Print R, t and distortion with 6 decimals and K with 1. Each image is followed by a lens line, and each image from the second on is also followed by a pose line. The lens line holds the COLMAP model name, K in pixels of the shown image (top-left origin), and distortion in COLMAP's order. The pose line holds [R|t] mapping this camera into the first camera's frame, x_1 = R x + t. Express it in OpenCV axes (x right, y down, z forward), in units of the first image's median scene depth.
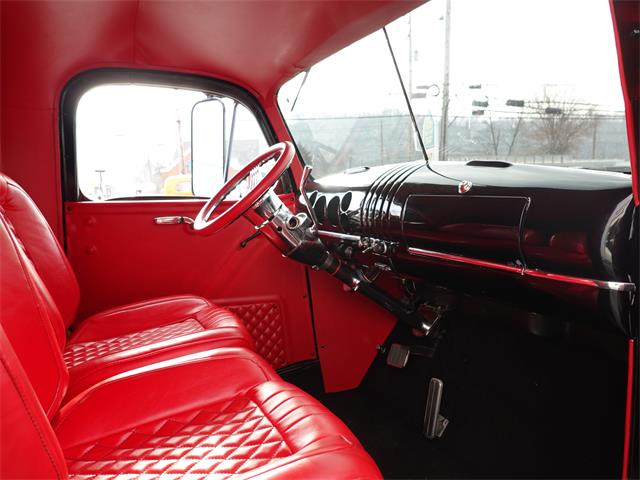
lens RADIAL K [[514.9, 0, 335.5], [0, 514.9, 252.3], [0, 0, 1]] dist [-0.004408, -0.002565]
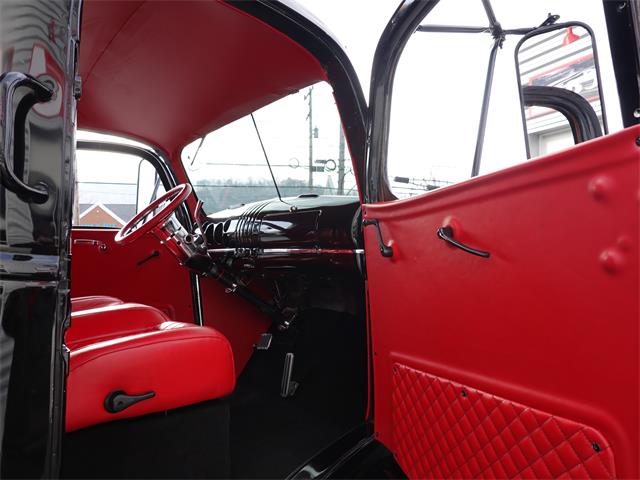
lens RADIAL K [[514.9, 0, 335.5], [0, 514.9, 252.3], [0, 0, 1]] dist [-0.004408, -0.002565]
pose [[0.982892, 0.023367, 0.182697, 0.054759], [0.001357, 0.990974, -0.134047, 0.160884], [-0.184180, 0.132002, 0.973988, -0.431824]]
